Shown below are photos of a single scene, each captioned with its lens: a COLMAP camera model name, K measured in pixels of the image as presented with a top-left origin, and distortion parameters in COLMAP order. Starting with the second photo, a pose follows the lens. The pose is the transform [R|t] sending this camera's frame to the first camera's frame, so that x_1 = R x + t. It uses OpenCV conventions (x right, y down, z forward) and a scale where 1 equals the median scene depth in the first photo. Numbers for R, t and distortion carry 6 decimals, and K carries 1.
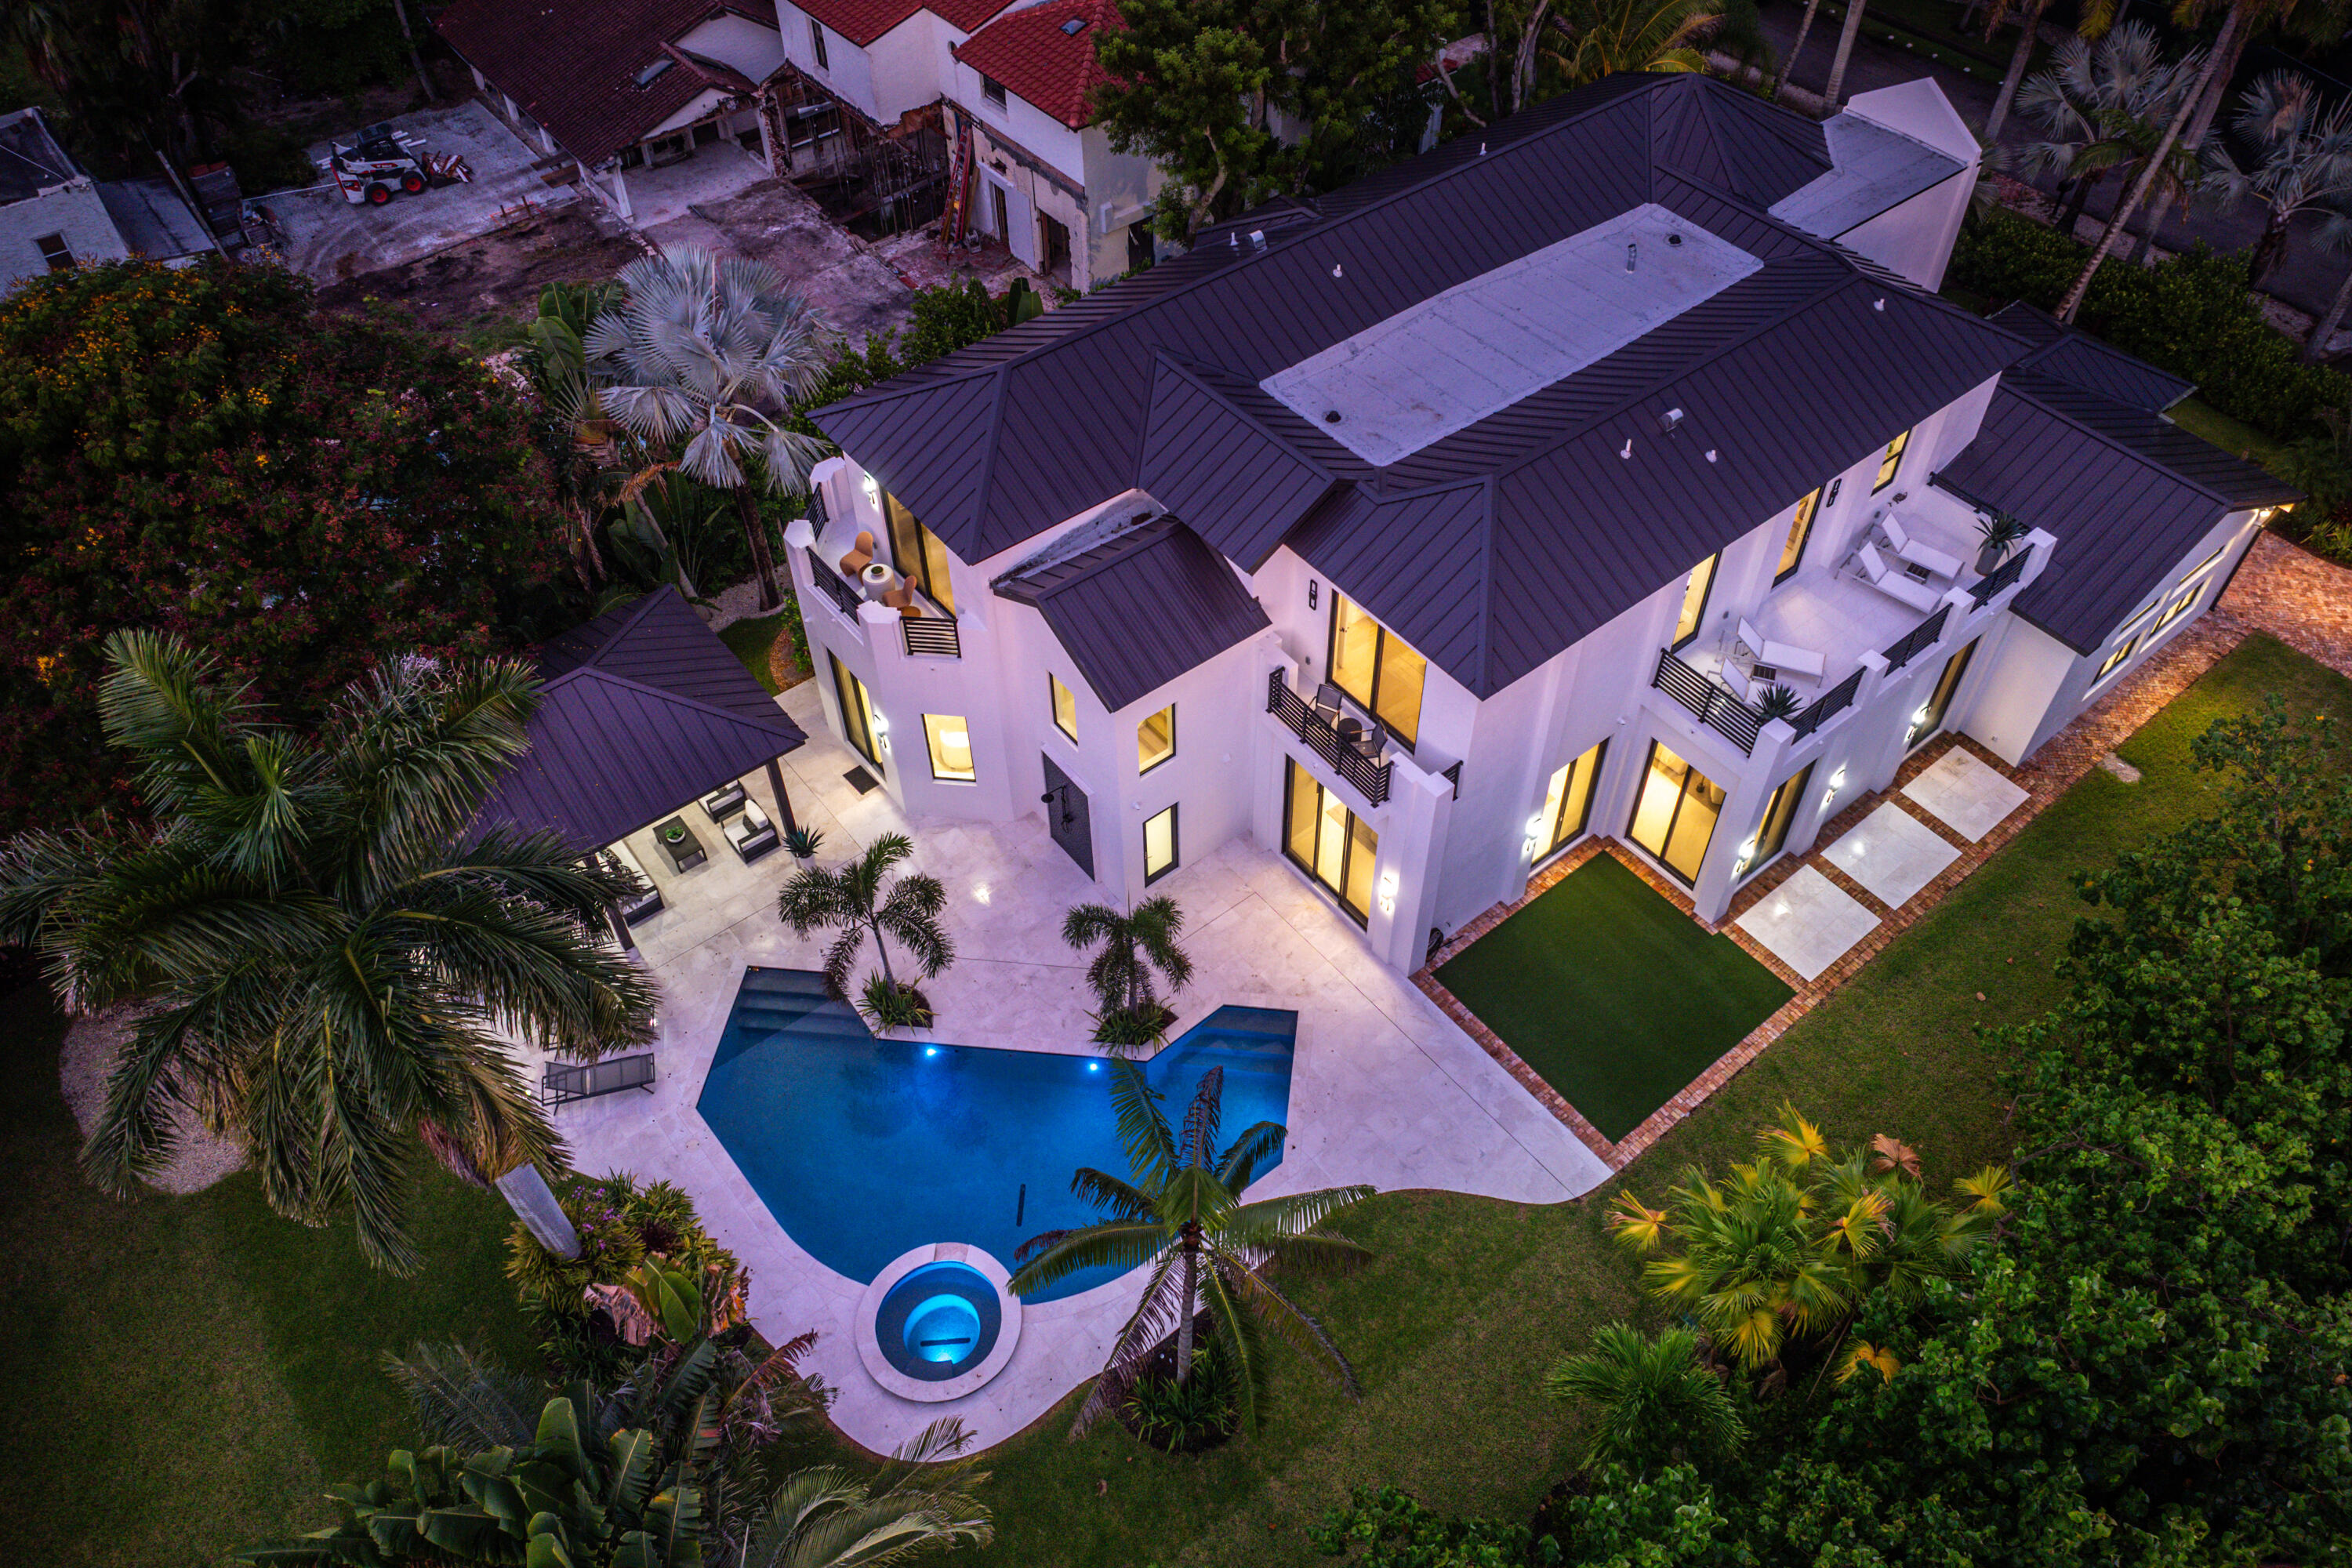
lens RADIAL K [[1638.6, 0, 1209.4], [0, 1638.6, 725.9], [0, 0, 1]] dist [-0.039986, 0.002670]
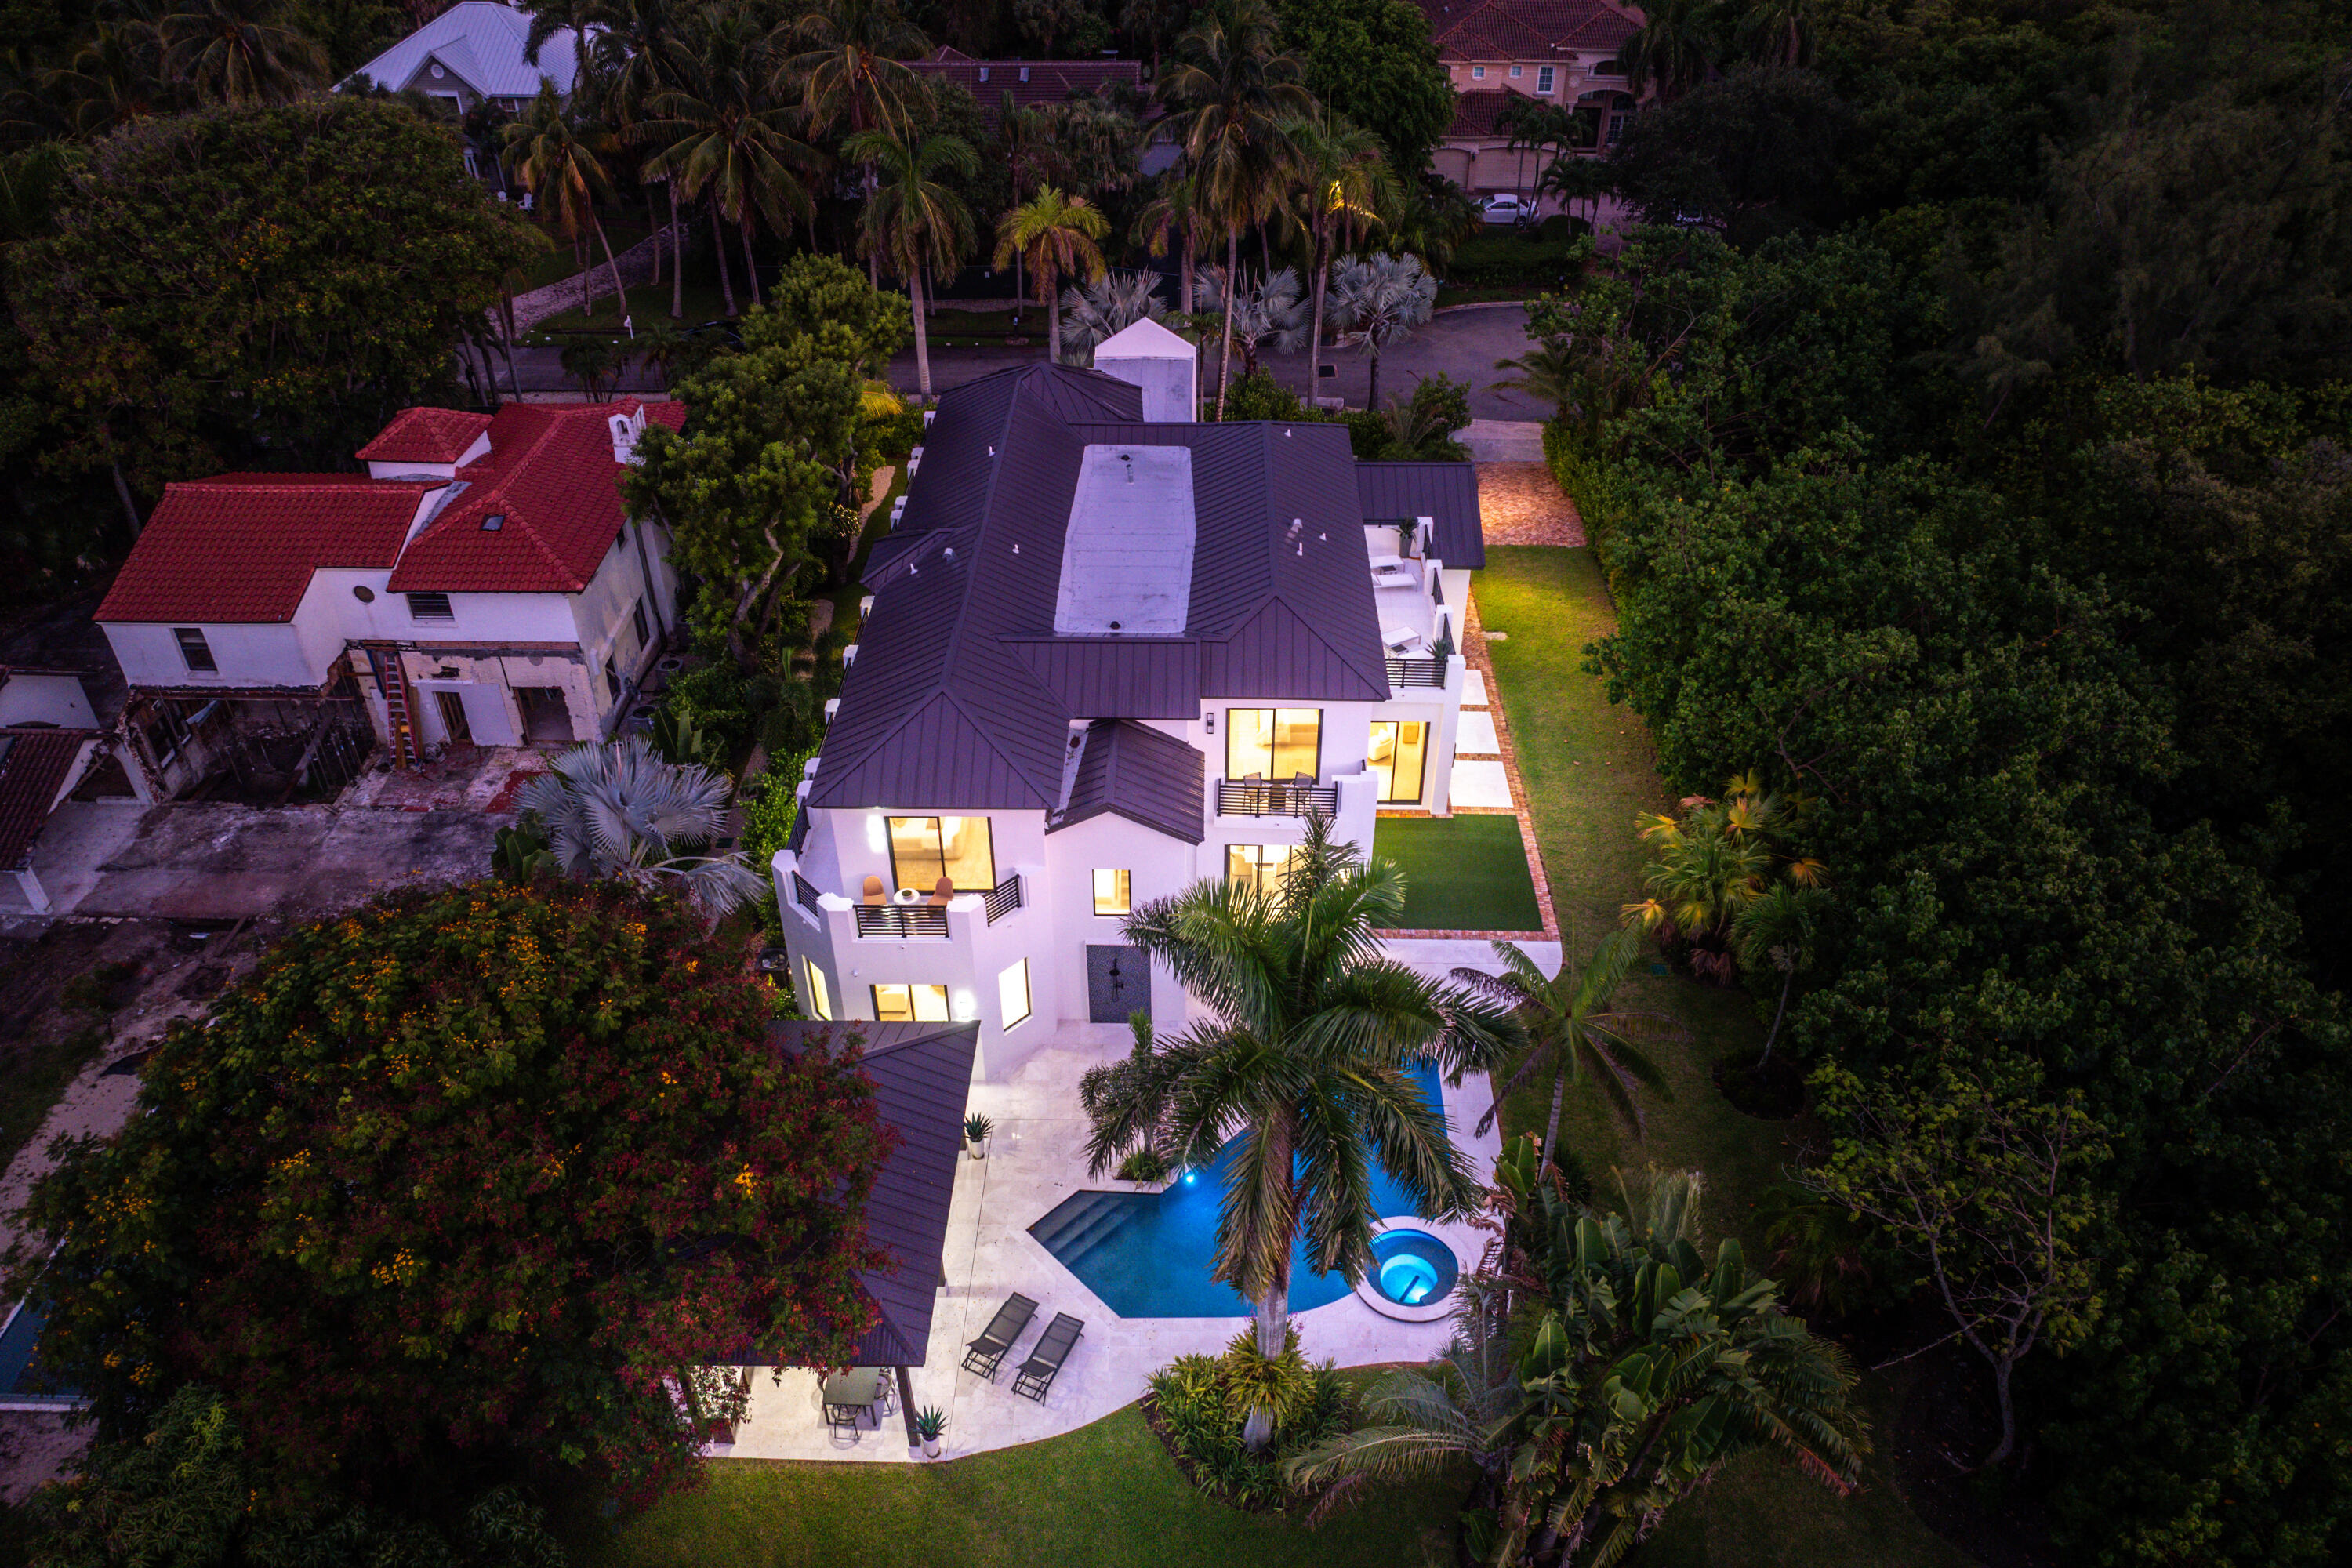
lens RADIAL K [[1593.8, 0, 1167.3], [0, 1593.8, 736.0], [0, 0, 1]] dist [-0.046155, -0.002830]
pose [[0.649788, -0.440617, 0.619380, -0.718206], [0.553833, 0.832552, 0.011240, -0.094974], [-0.520619, 0.335730, 0.785011, -0.045234]]
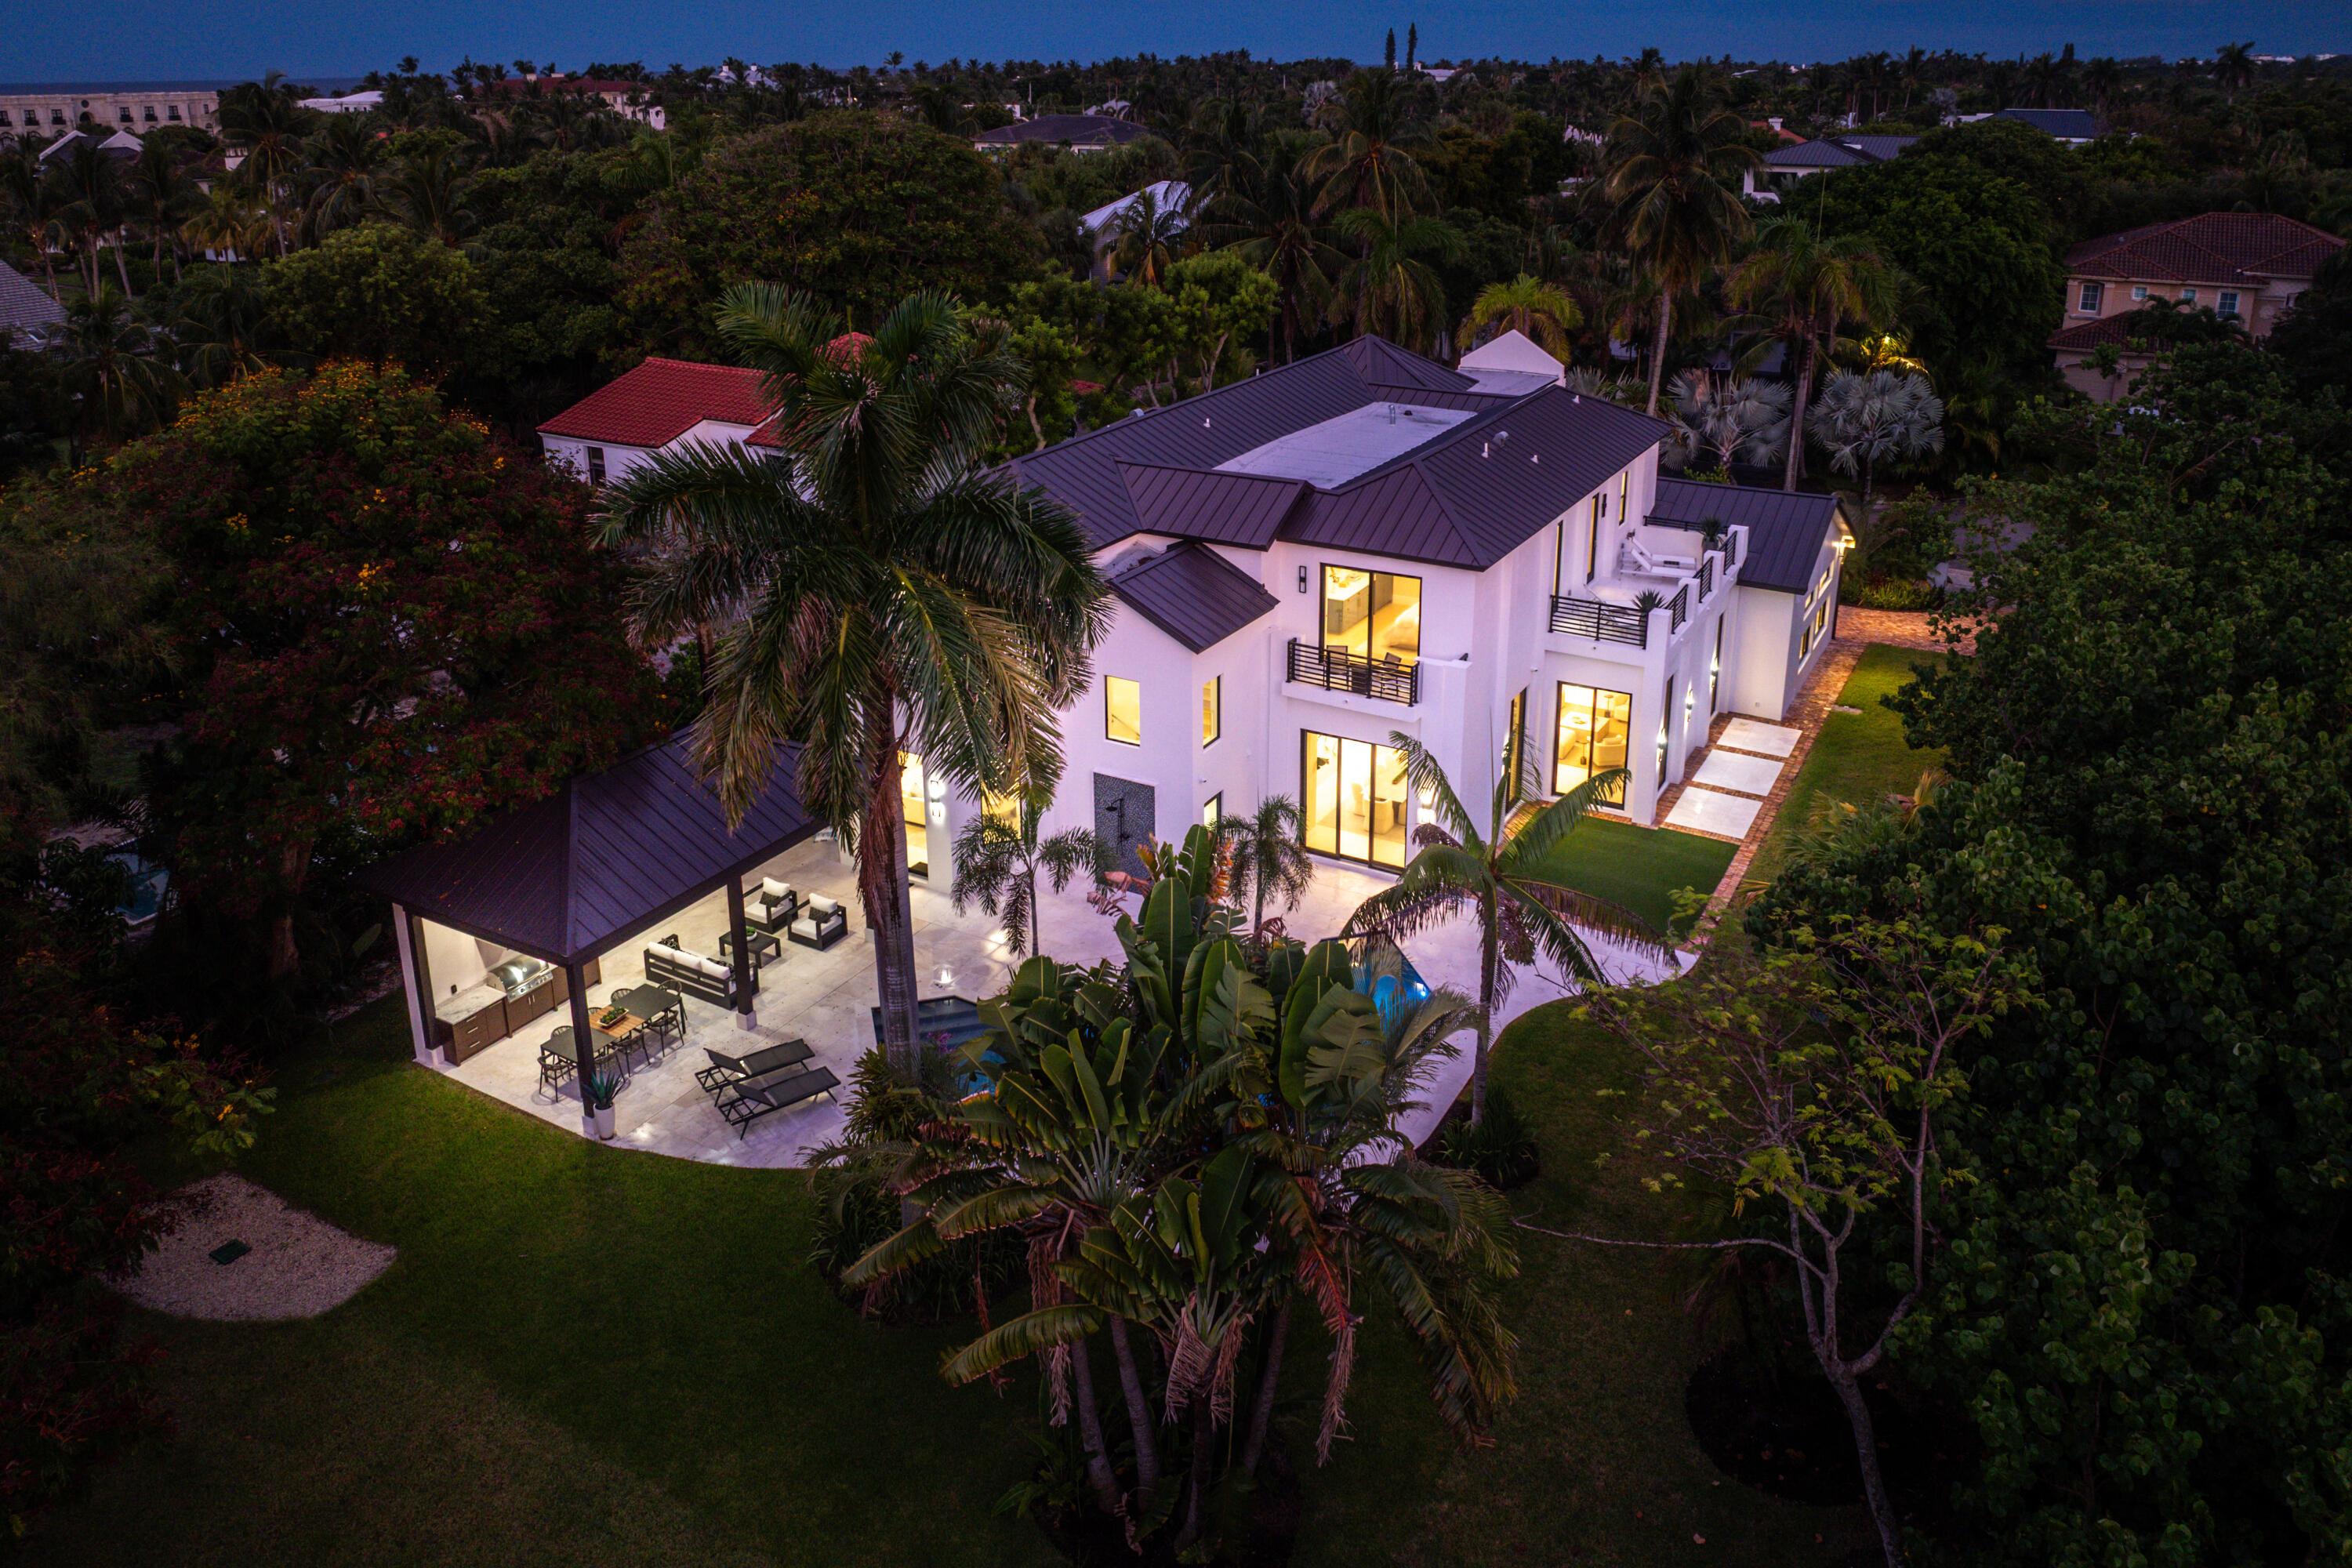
lens RADIAL K [[1632.5, 0, 1184.6], [0, 1632.5, 507.2], [0, 0, 1]] dist [-0.044394, -0.000791]
pose [[0.931258, -0.097478, 0.351078, -0.401047], [0.267255, 0.837666, -0.476330, 0.392500], [-0.247654, 0.537414, 0.806135, -0.011621]]
